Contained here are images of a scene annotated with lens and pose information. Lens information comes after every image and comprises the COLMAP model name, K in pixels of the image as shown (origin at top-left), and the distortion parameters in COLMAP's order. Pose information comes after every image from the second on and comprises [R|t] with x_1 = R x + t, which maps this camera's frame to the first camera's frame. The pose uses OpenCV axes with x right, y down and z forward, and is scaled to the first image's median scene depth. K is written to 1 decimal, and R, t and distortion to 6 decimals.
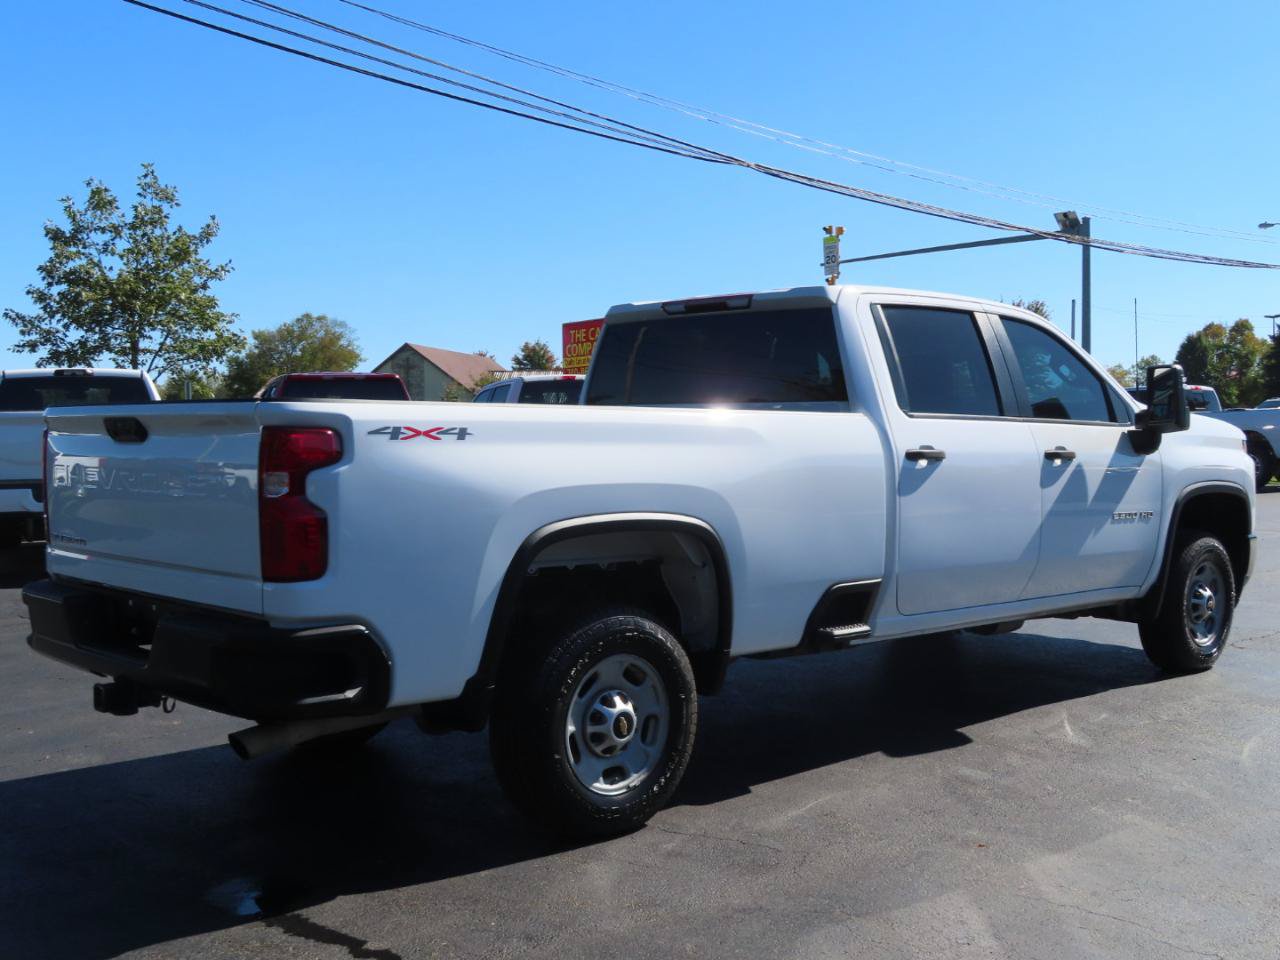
lens RADIAL K [[1394.9, 0, 640.0], [0, 1394.9, 480.0], [0, 0, 1]] dist [-0.003634, -0.006223]
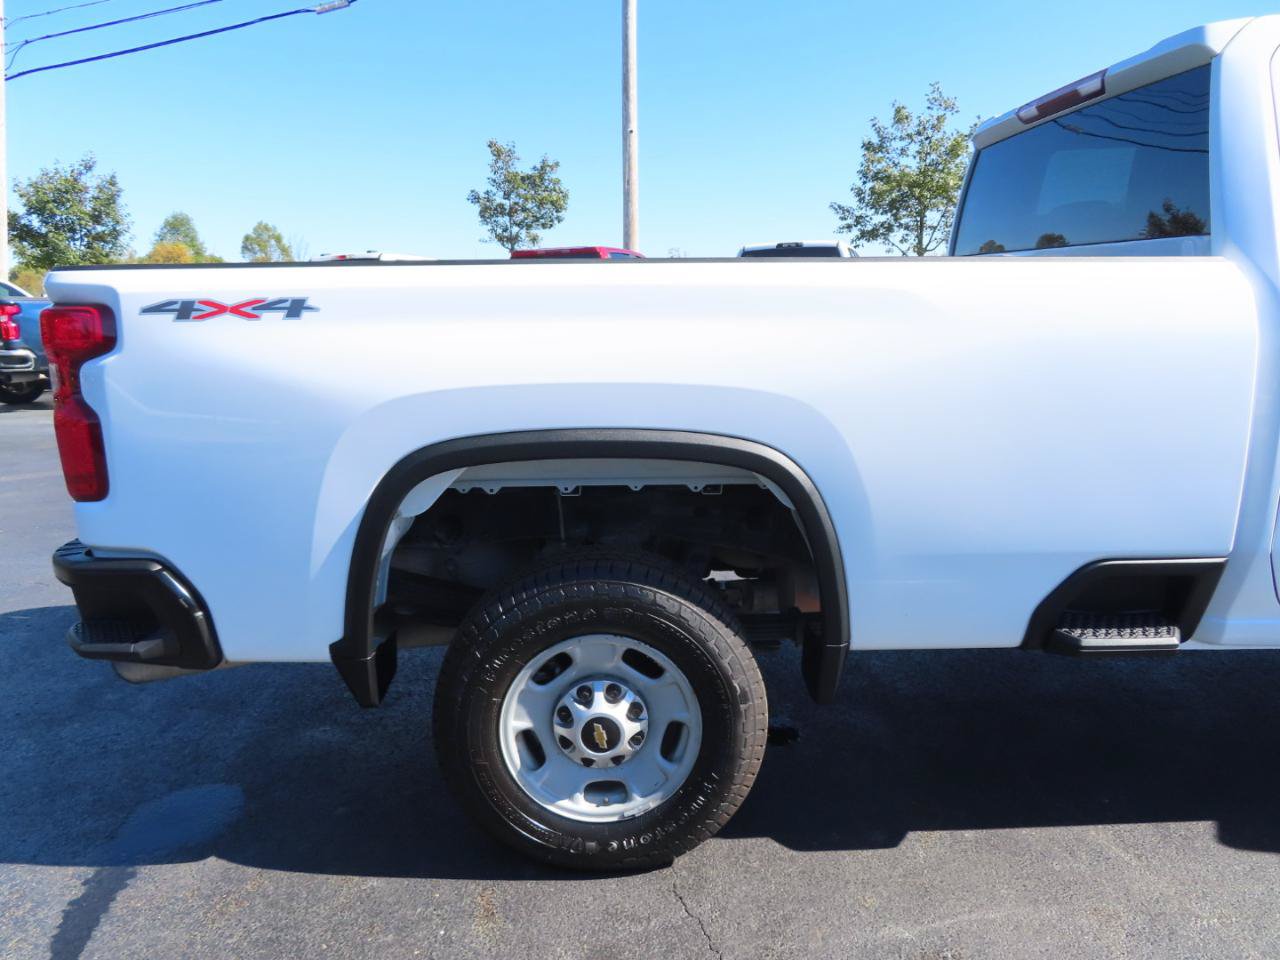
lens RADIAL K [[906.1, 0, 640.0], [0, 906.1, 480.0], [0, 0, 1]] dist [-0.009172, 0.000714]
pose [[0.748058, 0.124195, -0.651909, 0.216143], [-0.006827, 0.983721, 0.179574, -0.022133], [0.663598, -0.129881, 0.736728, 0.544157]]
